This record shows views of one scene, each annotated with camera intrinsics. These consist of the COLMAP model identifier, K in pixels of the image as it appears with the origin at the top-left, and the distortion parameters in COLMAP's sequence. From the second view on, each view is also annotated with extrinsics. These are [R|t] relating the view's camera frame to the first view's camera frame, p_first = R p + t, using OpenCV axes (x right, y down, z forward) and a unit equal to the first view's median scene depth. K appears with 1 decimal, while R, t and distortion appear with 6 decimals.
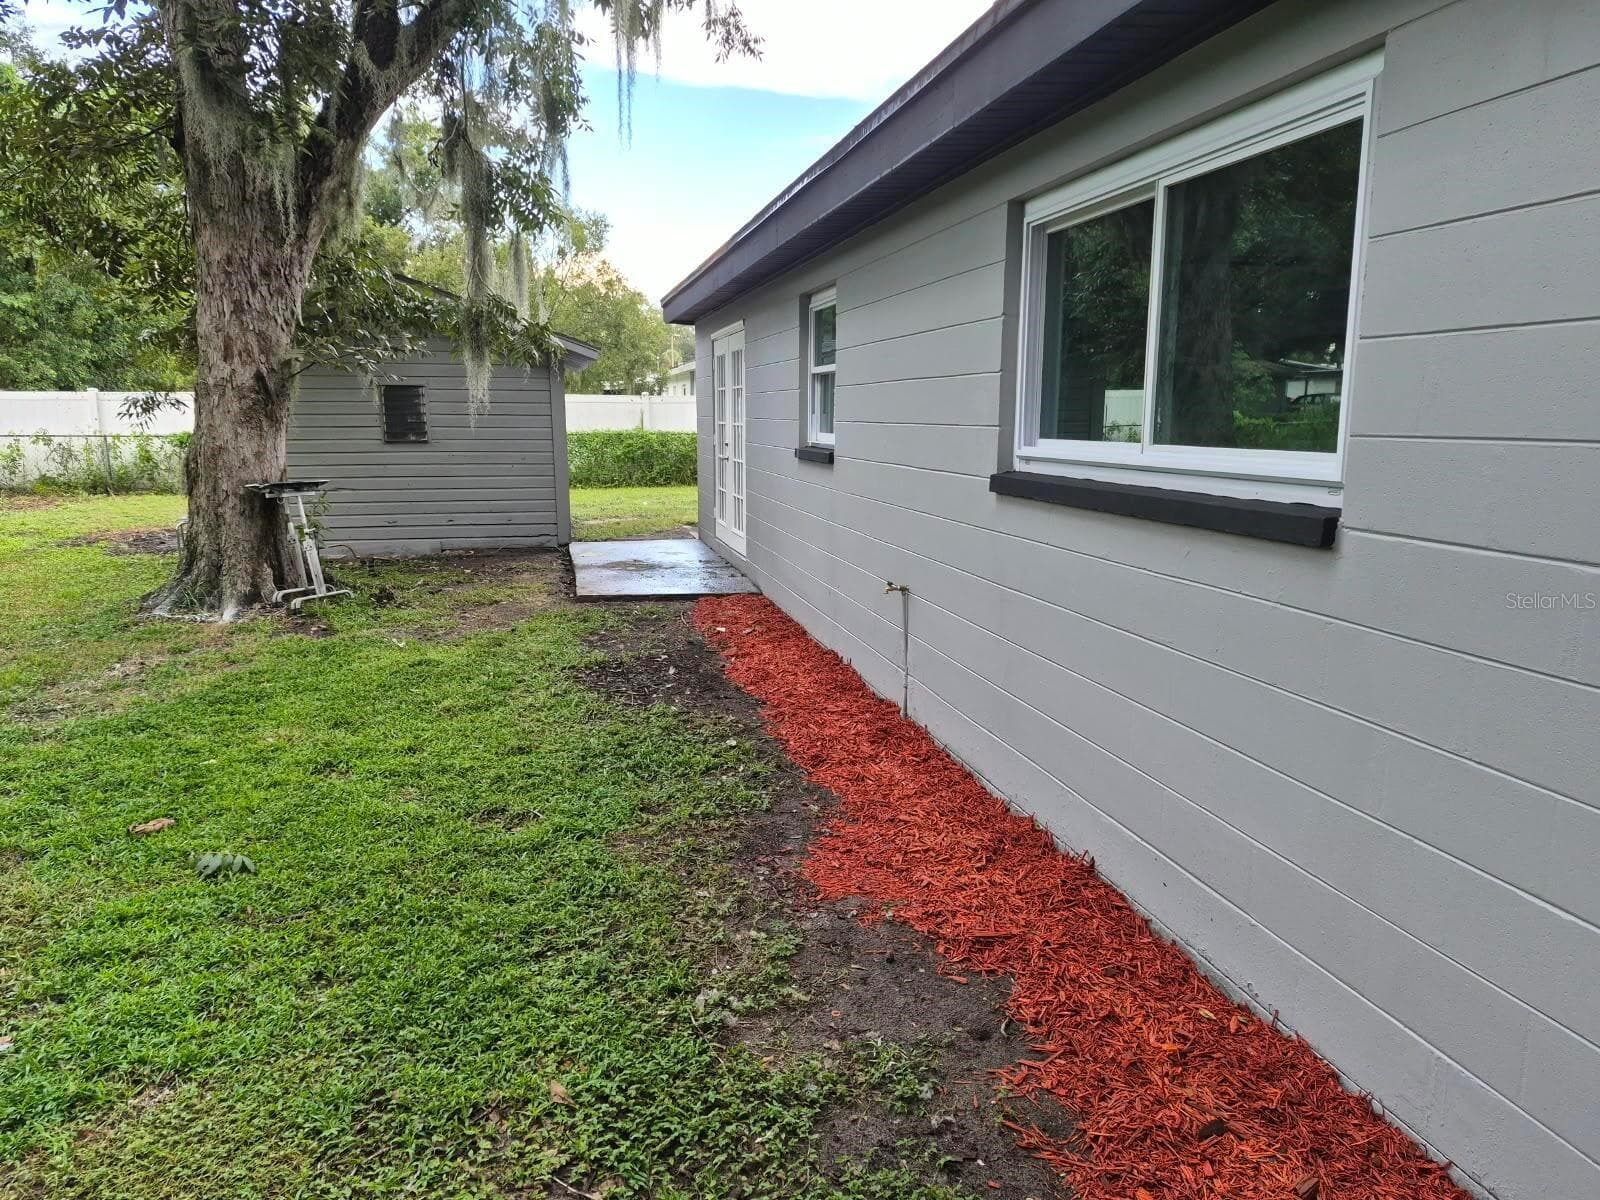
lens RADIAL K [[1105.7, 0, 791.1], [0, 1105.7, 602.5], [0, 0, 1]] dist [0.043464, -0.016494]
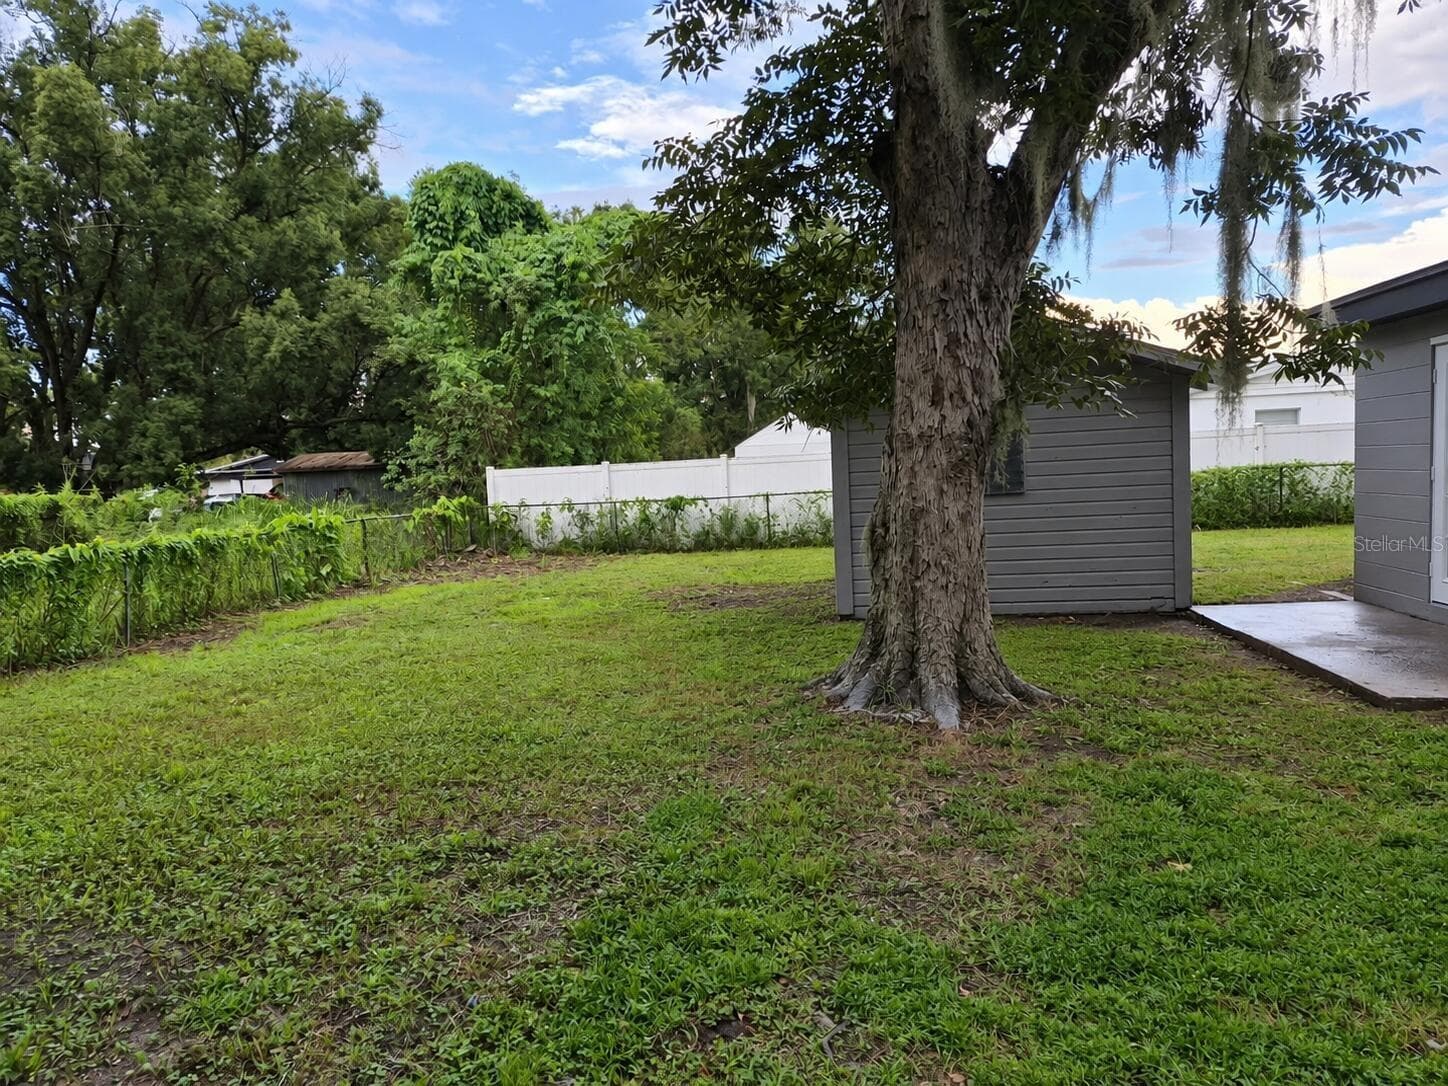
lens RADIAL K [[1000.7, 0, 732.2], [0, 1000.7, 543.5], [0, 0, 1]] dist [0.043464, -0.016494]
pose [[0.937313, -0.022386, -0.347768, -0.378181], [-0.009263, 0.995982, -0.089077, -0.044603], [0.348365, 0.086714, 0.933339, 0.251363]]
